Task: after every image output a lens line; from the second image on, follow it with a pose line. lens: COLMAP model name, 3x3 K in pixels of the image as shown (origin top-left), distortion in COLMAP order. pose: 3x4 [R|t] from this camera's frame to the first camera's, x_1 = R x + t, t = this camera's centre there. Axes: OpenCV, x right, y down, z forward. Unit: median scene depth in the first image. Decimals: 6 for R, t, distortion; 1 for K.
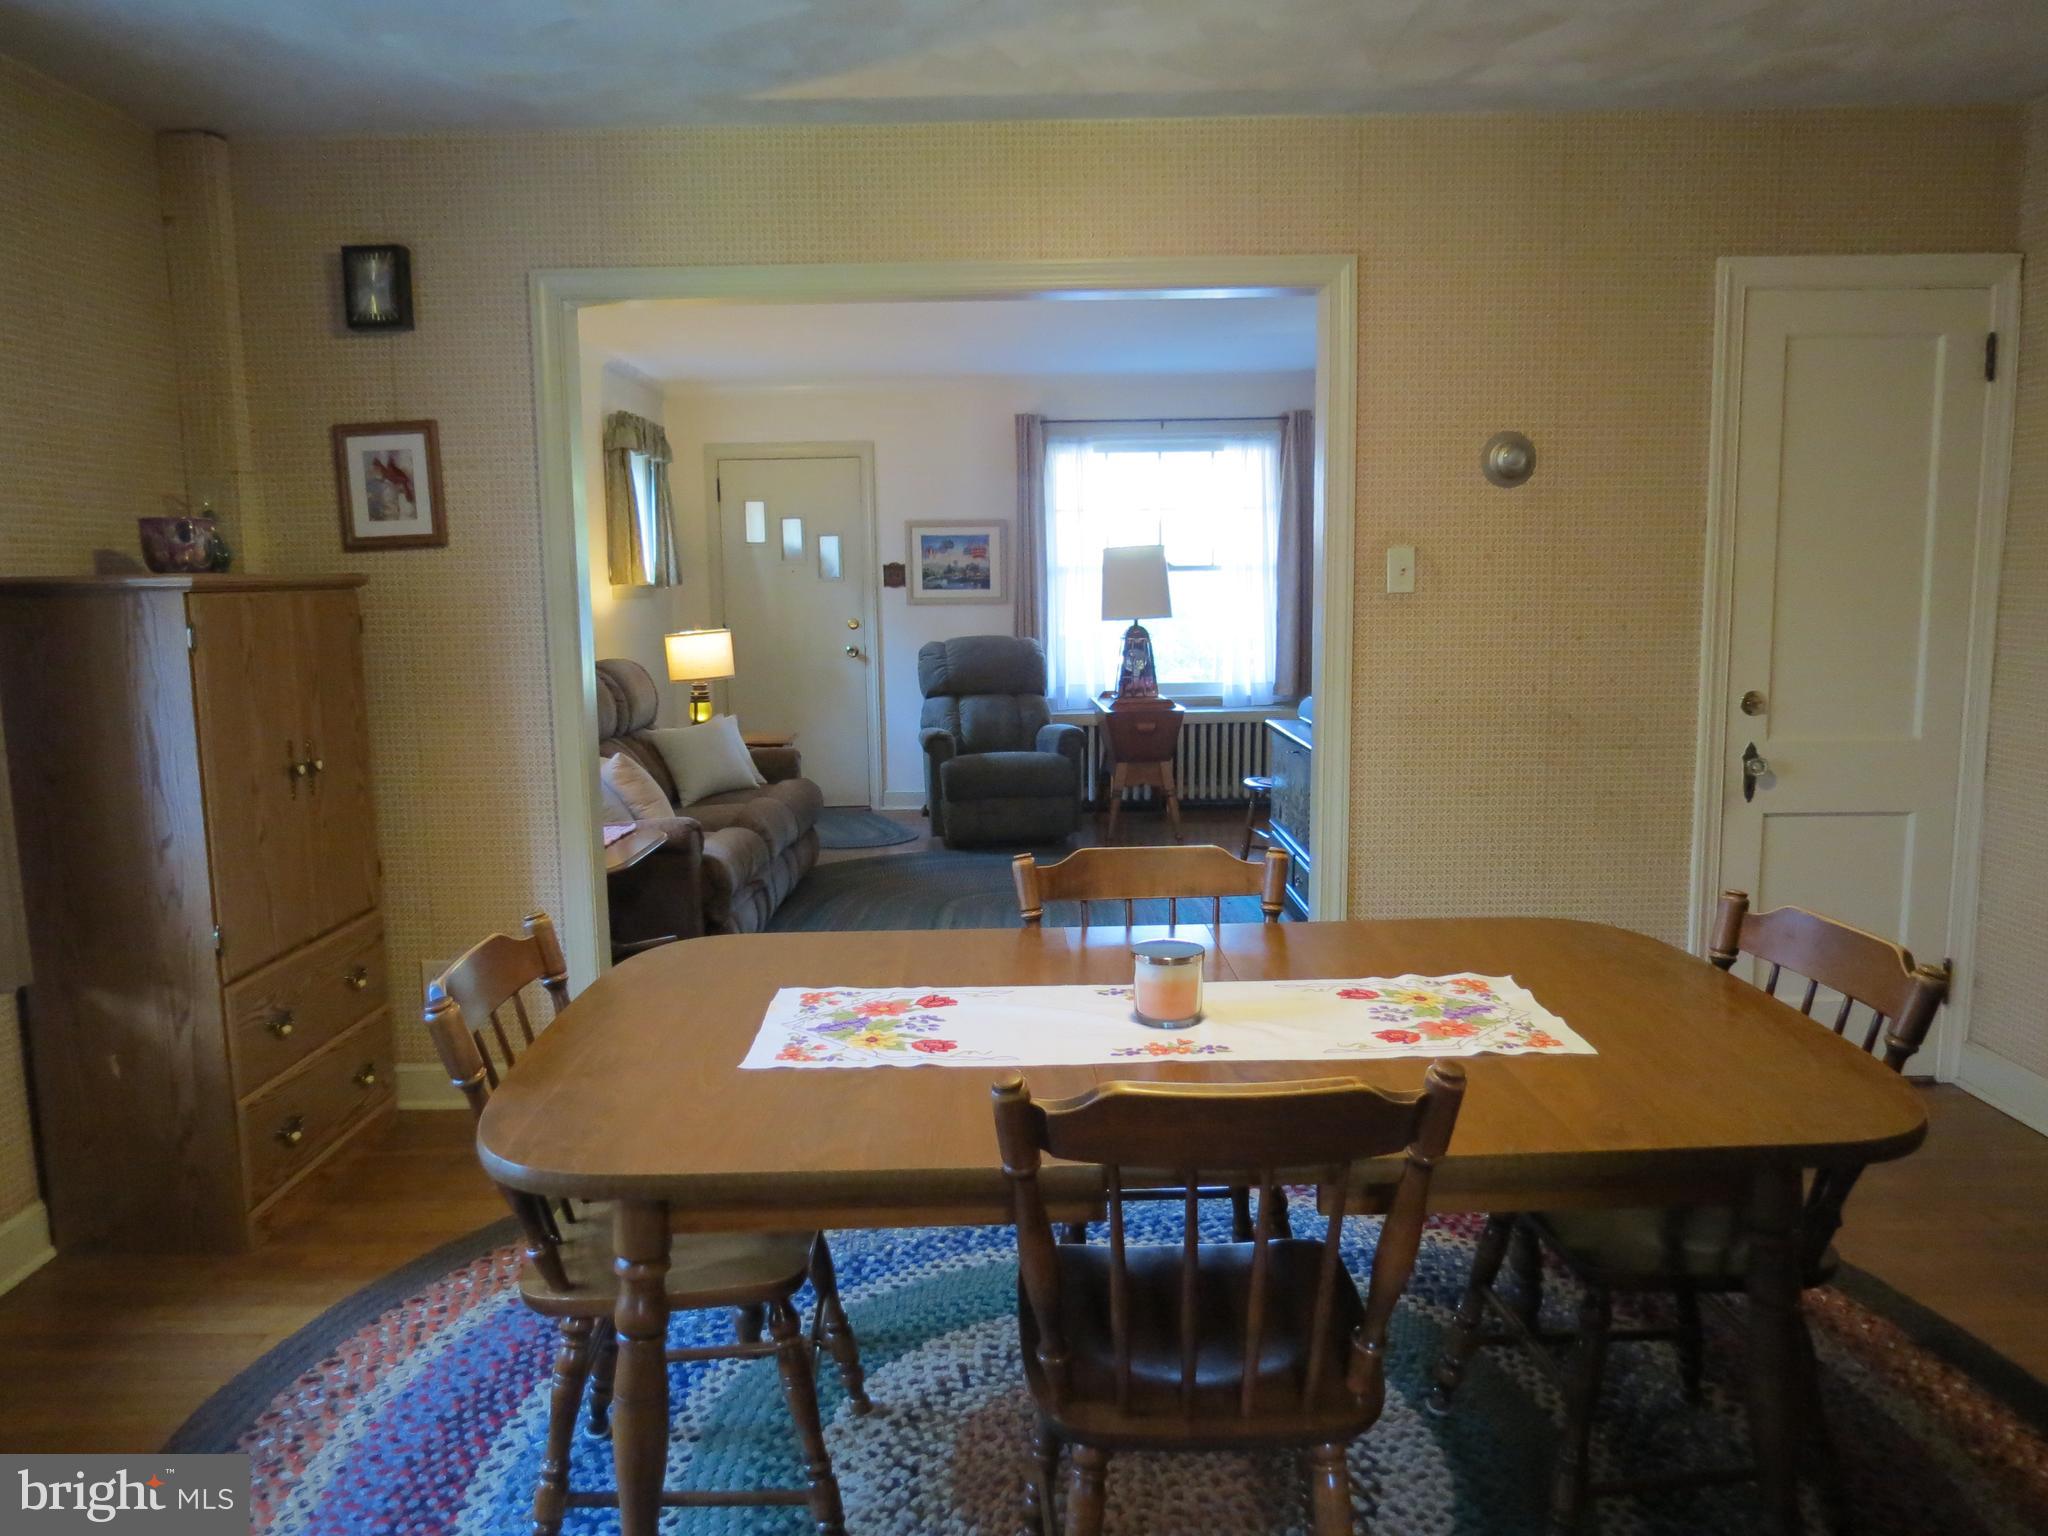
lens RADIAL K [[1464.5, 0, 1008.2], [0, 1464.5, 749.8], [0, 0, 1]] dist [-0.031209, 0.017862]
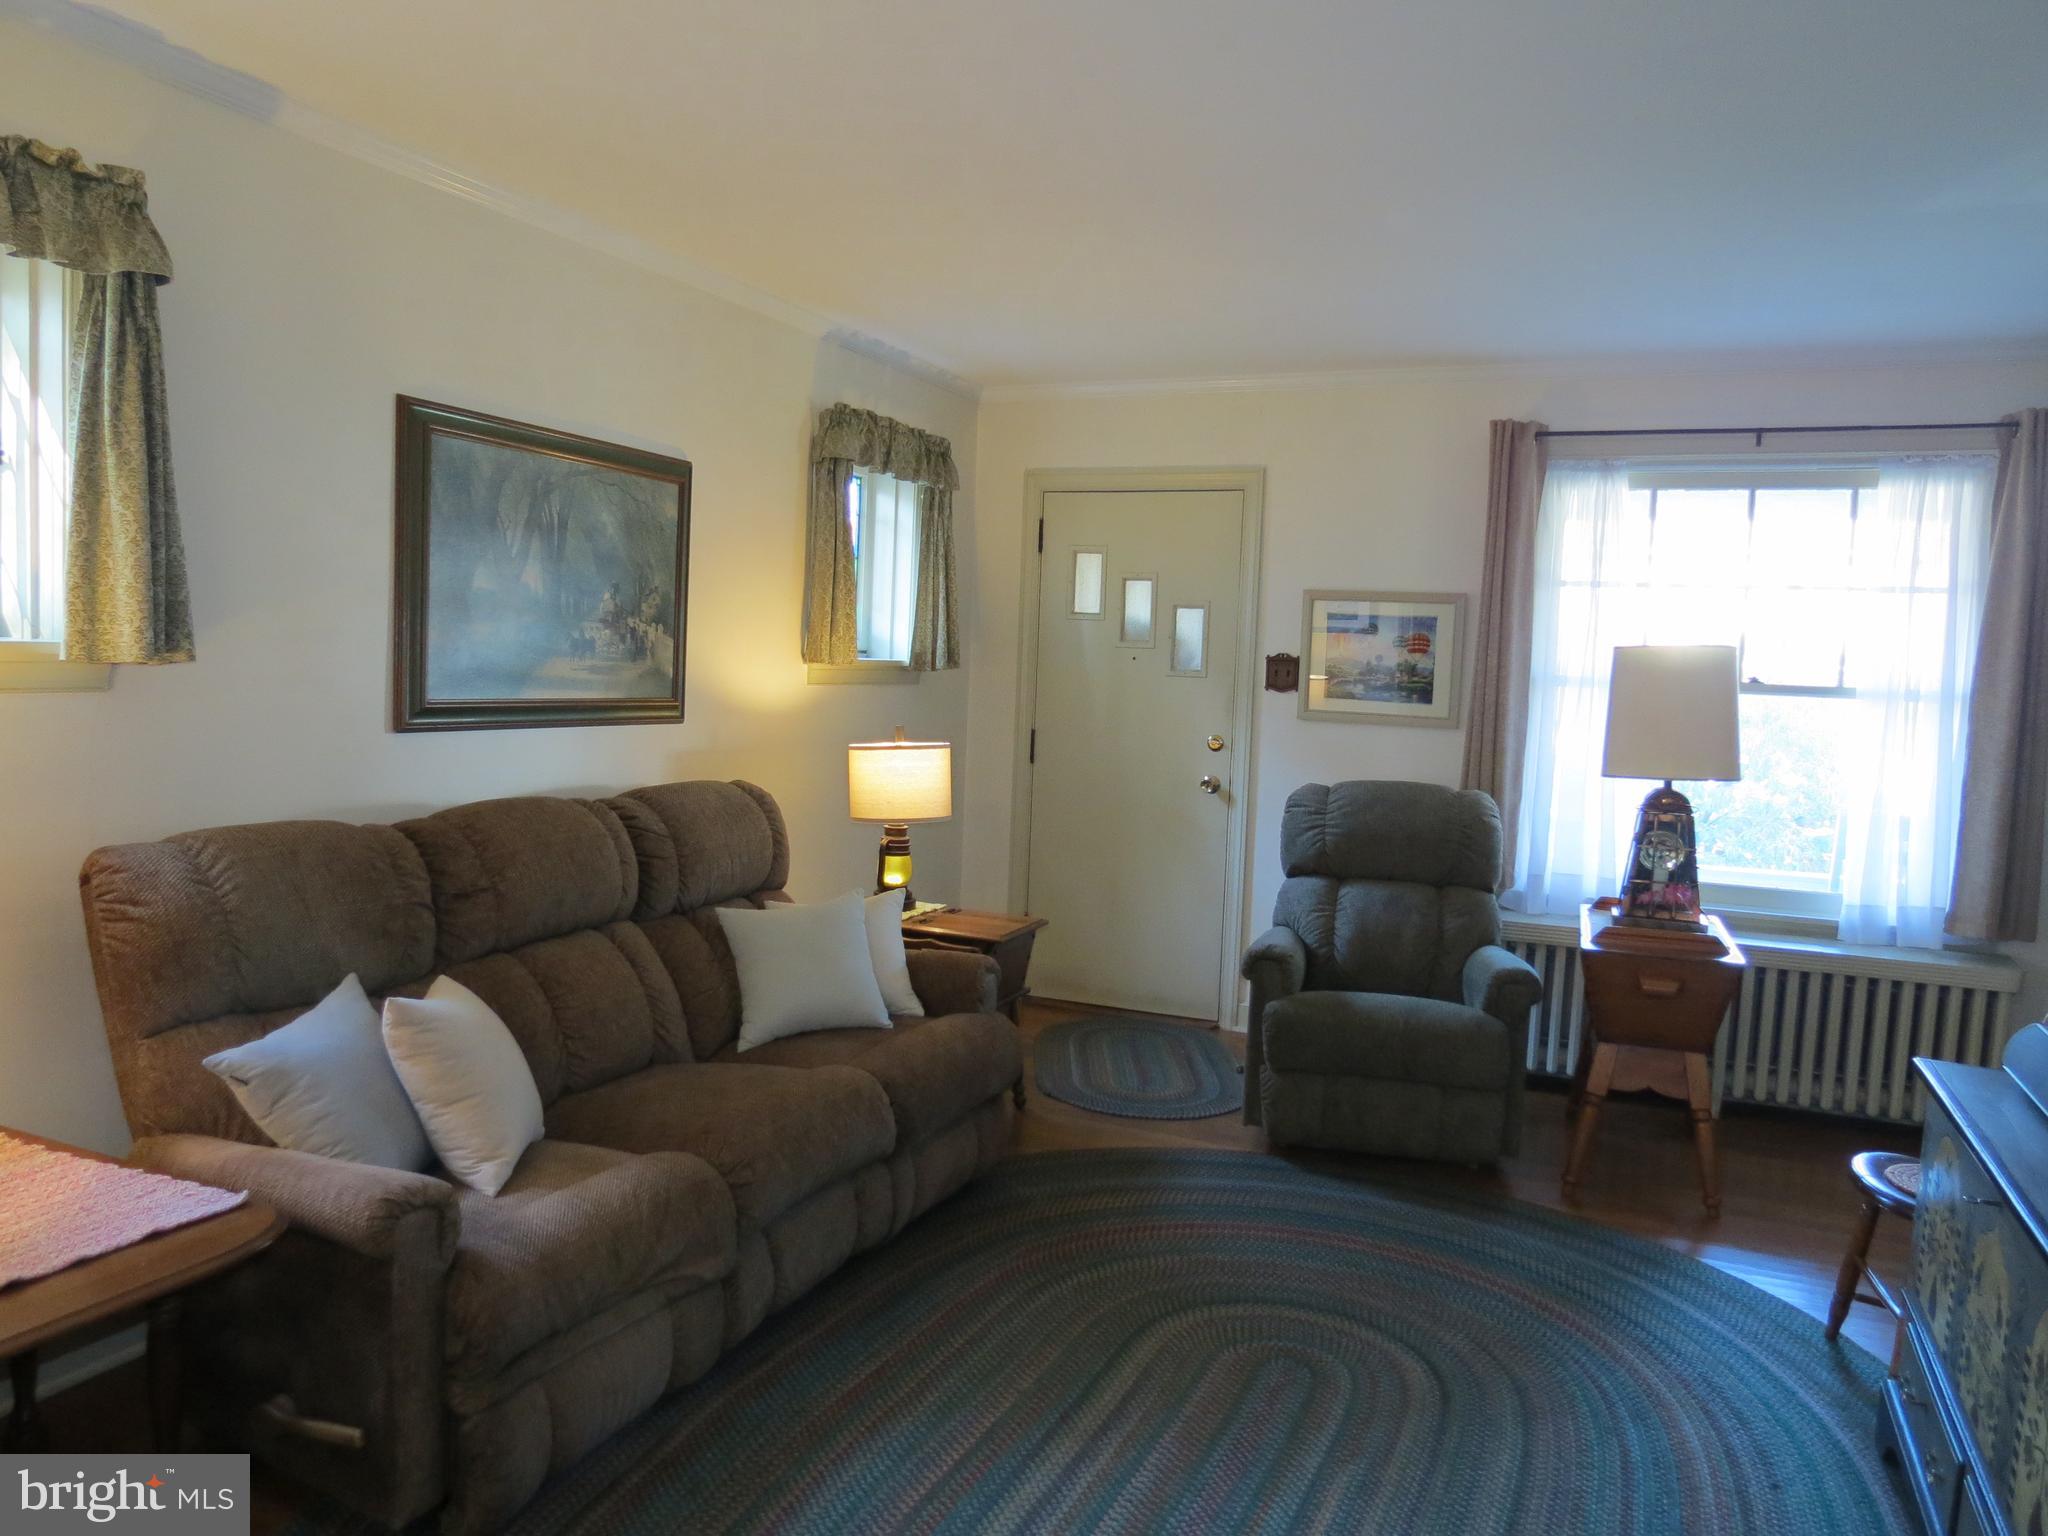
lens RADIAL K [[1464.5, 0, 1017.3], [0, 1464.5, 763.6], [0, 0, 1]] dist [-0.031209, 0.017862]
pose [[0.919444, 0.081048, -0.384779, 0.077925], [-0.099477, 0.994640, -0.028198, -0.058612], [0.380431, 0.064203, 0.922578, 0.428867]]
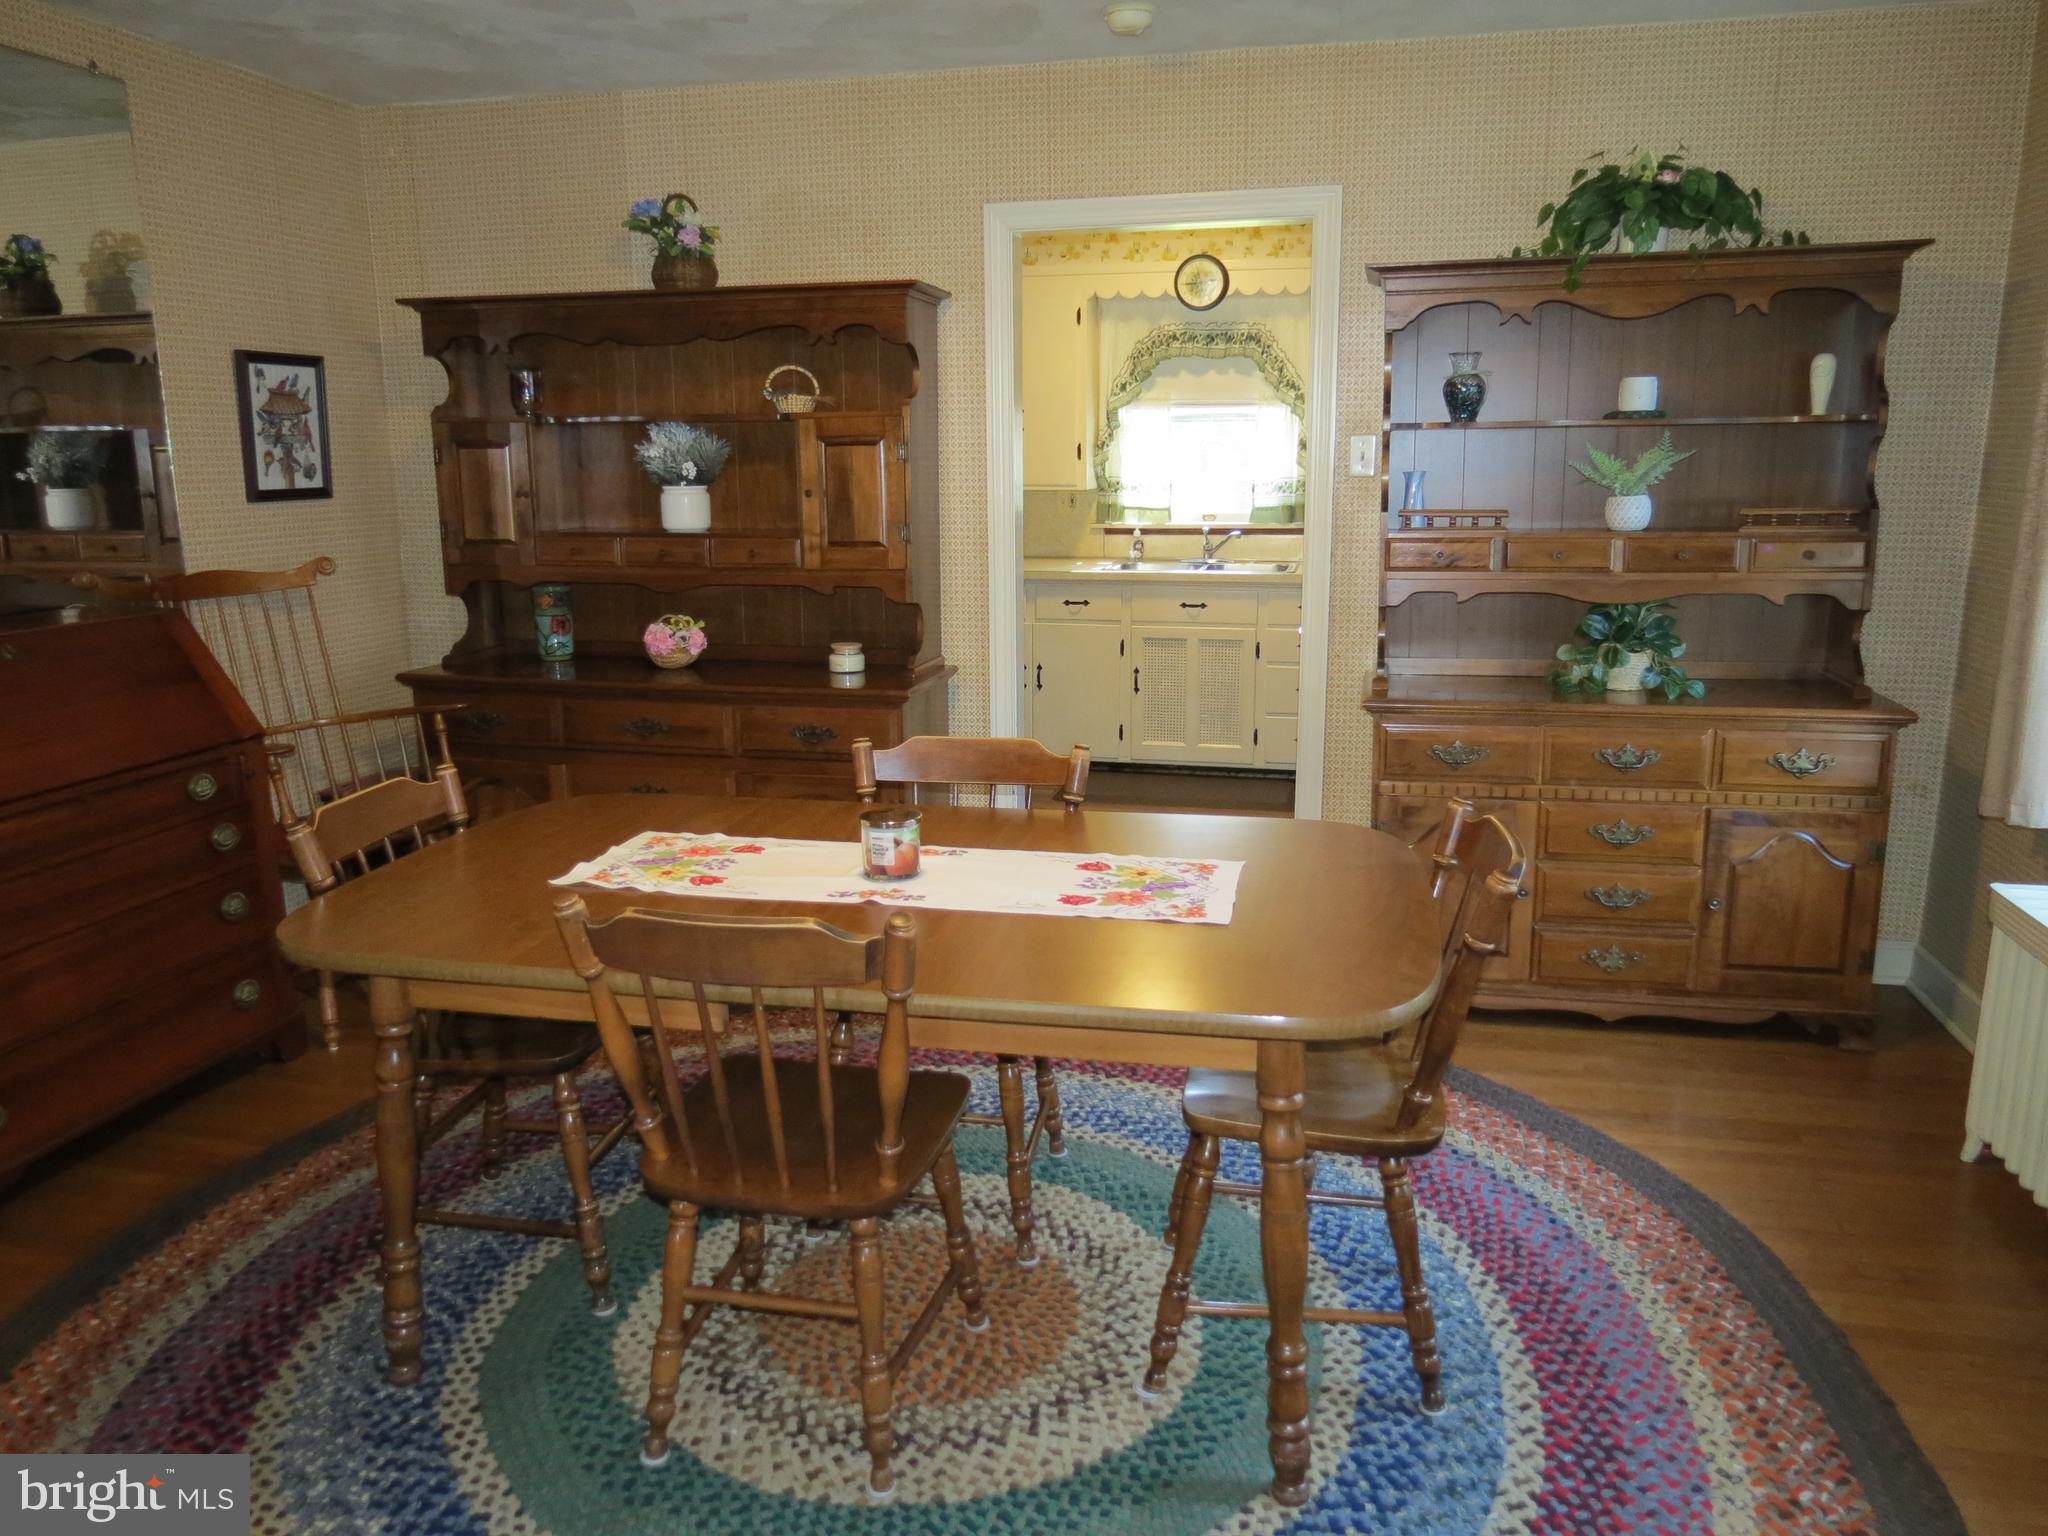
lens RADIAL K [[1464.5, 0, 1028.1], [0, 1464.5, 765.2], [0, 0, 1]] dist [-0.031209, 0.017862]
pose [[-0.976591, -0.019652, 0.214207, -0.072178], [0.052740, 0.943548, 0.327010, -0.081035], [-0.208541, 0.330653, -0.920424, 0.585415]]
